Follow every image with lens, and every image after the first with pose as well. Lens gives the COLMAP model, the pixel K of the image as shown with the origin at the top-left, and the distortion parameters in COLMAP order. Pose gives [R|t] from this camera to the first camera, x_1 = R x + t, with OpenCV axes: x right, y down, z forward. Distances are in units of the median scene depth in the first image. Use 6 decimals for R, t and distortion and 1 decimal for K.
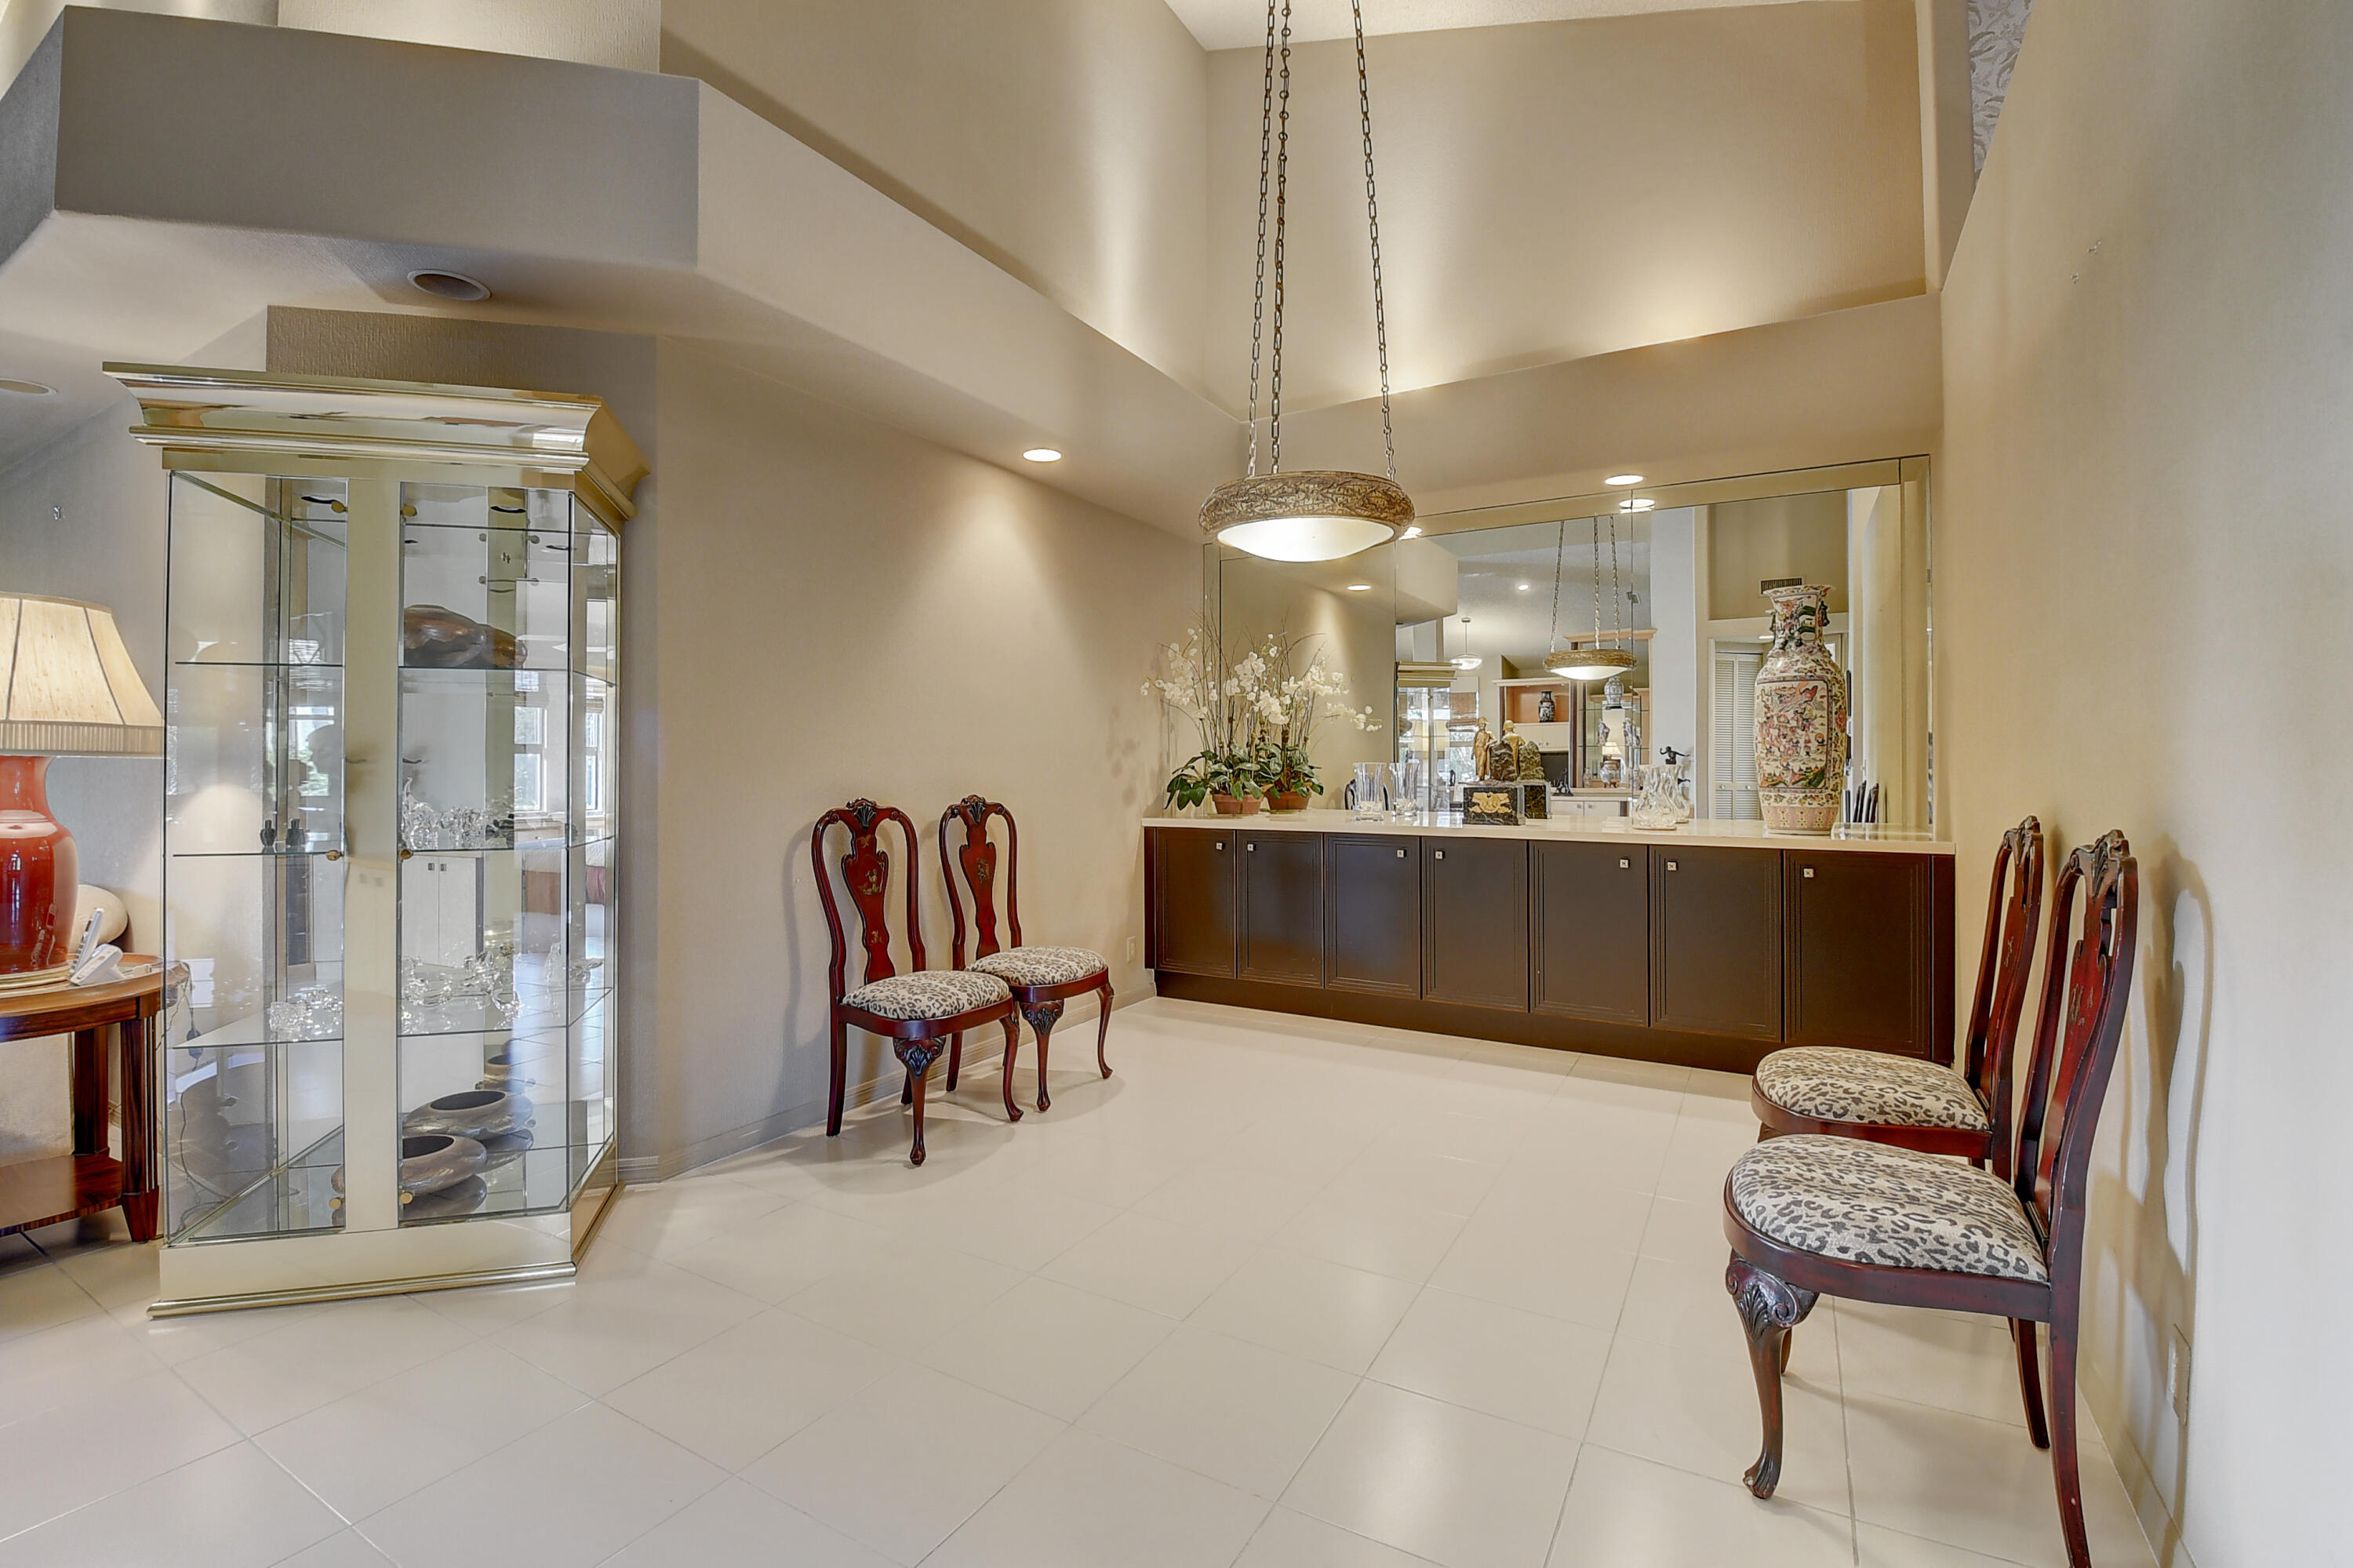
lens RADIAL K [[1041.8, 0, 1172.7], [0, 1041.8, 763.5], [0, 0, 1]] dist [-0.007284, -0.010902]
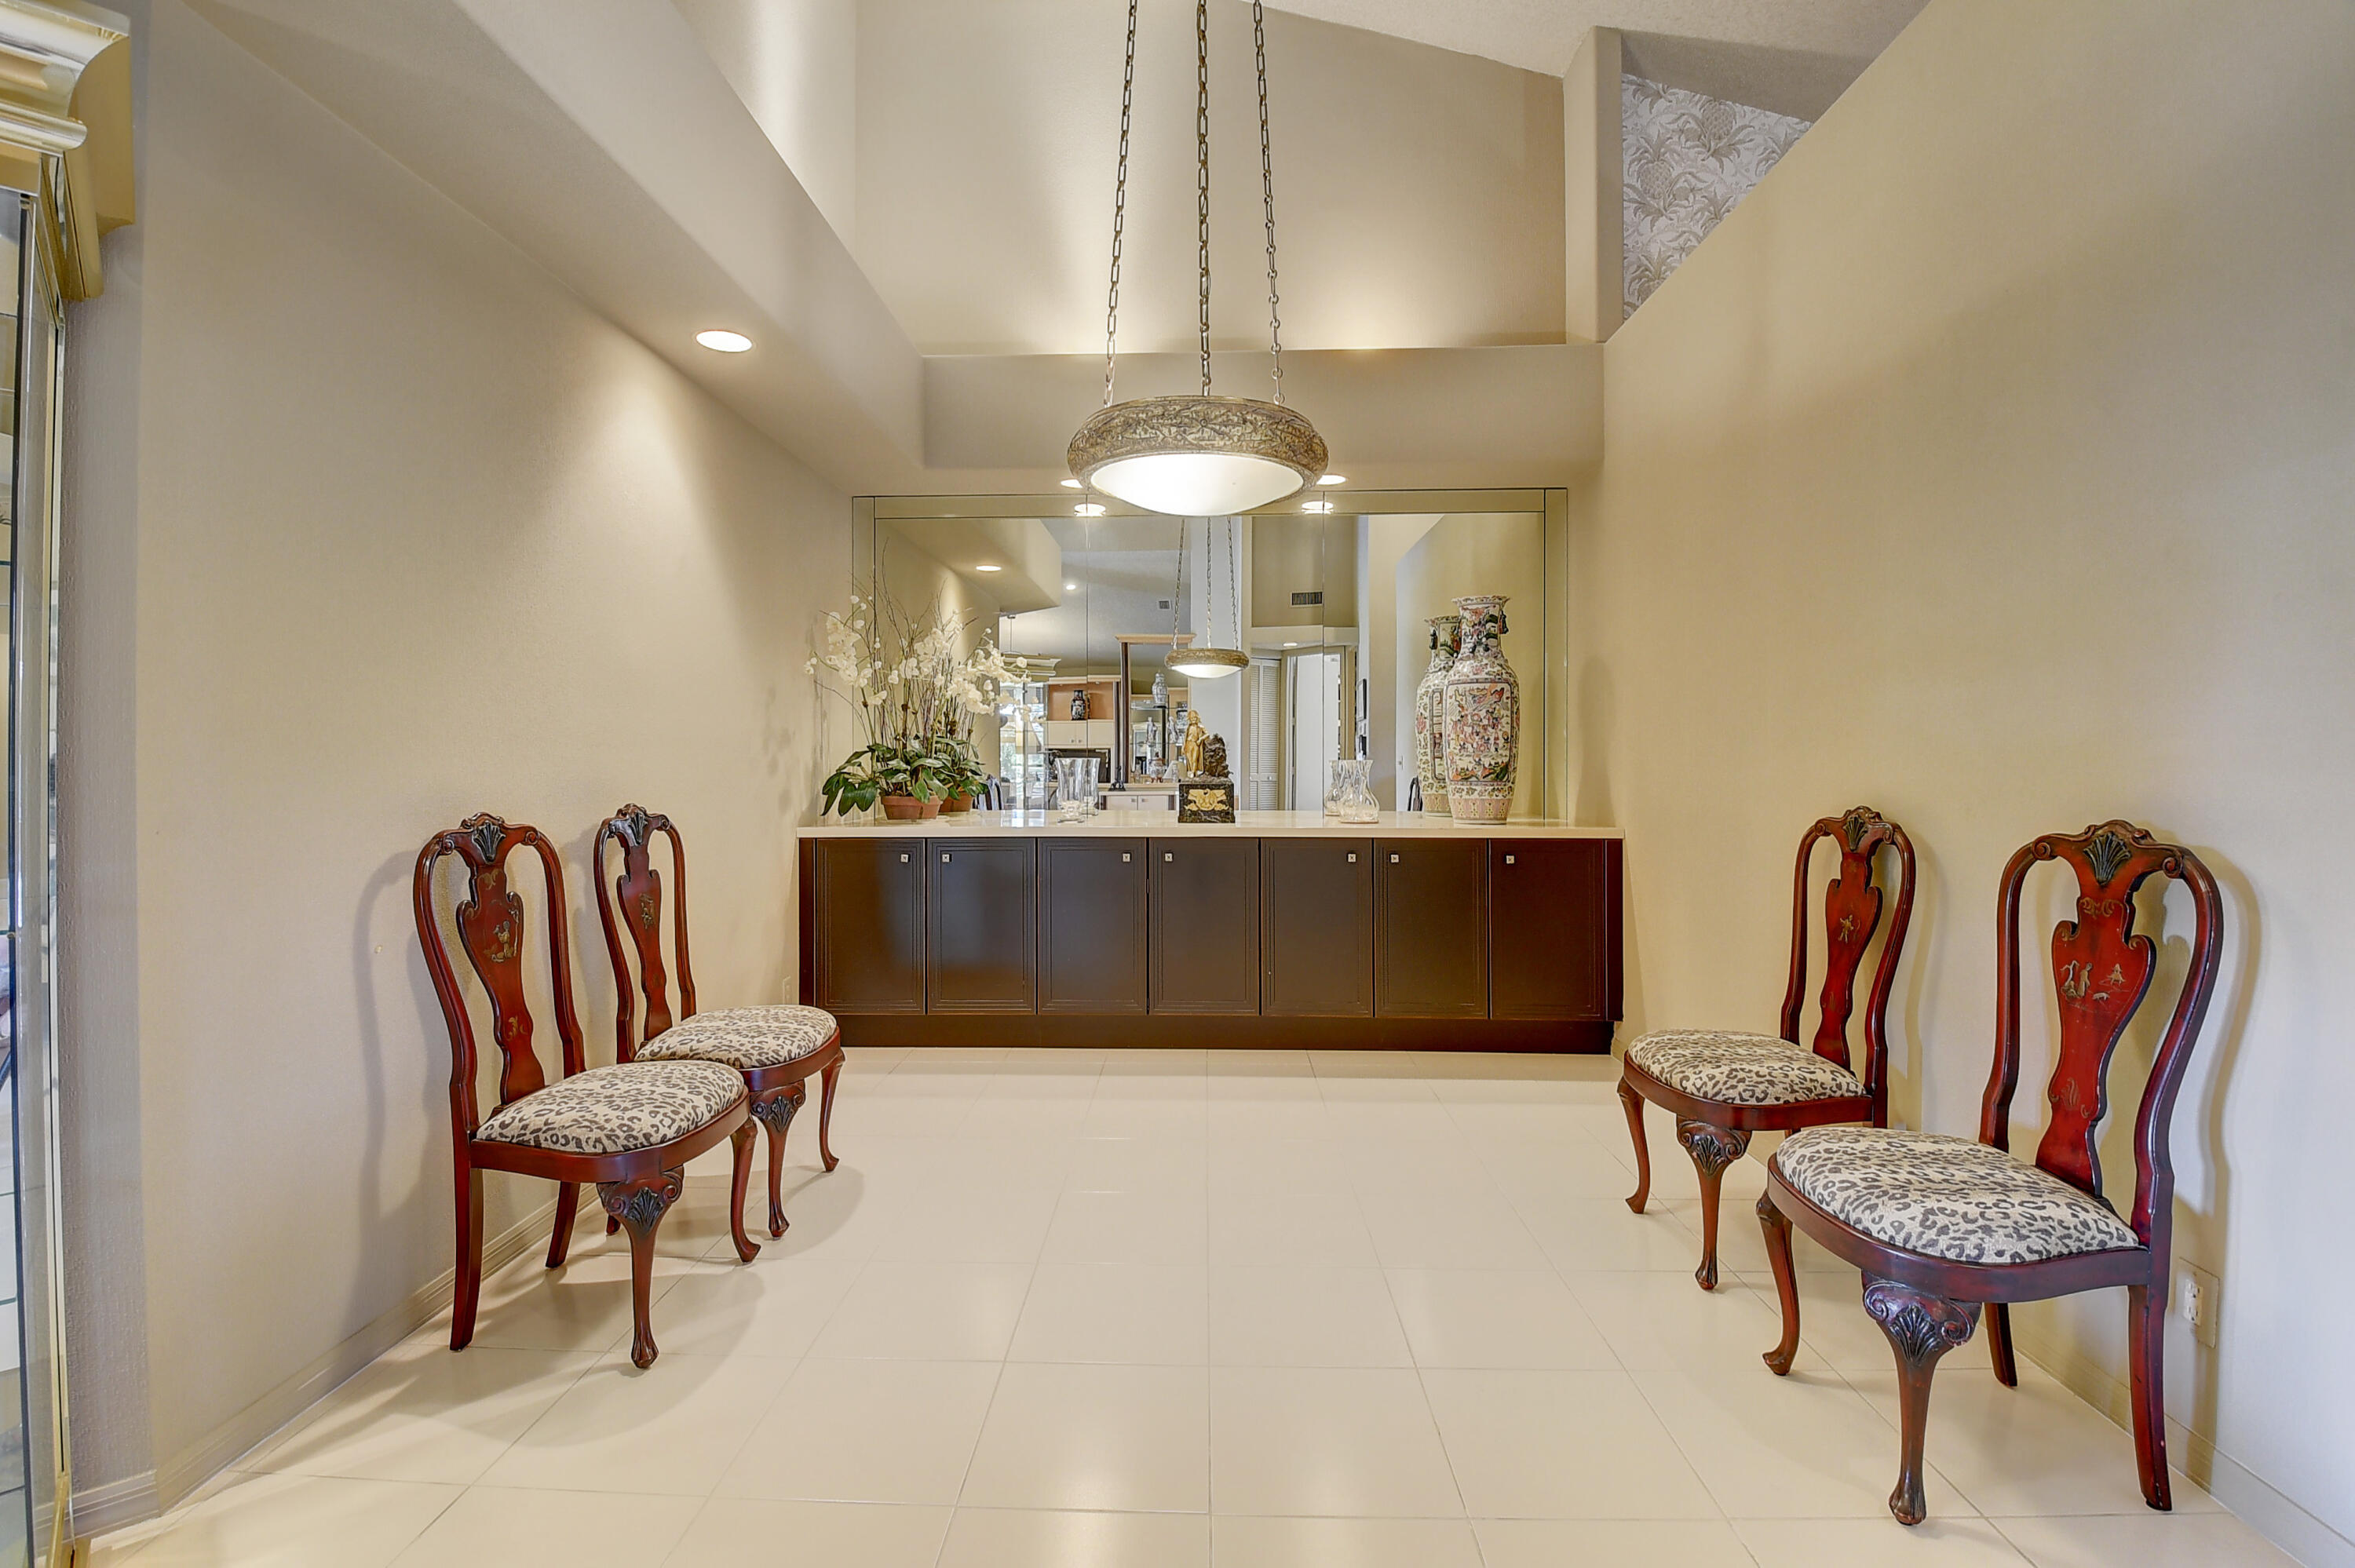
lens RADIAL K [[1042.5, 0, 1181.6], [0, 1042.5, 762.1], [0, 0, 1]] dist [-0.007284, -0.010902]
pose [[0.879476, -0.001619, 0.475940, -0.211015], [0.000539, 0.999997, 0.002406, 0.000379], [-0.475942, -0.001860, 0.879475, 0.216890]]
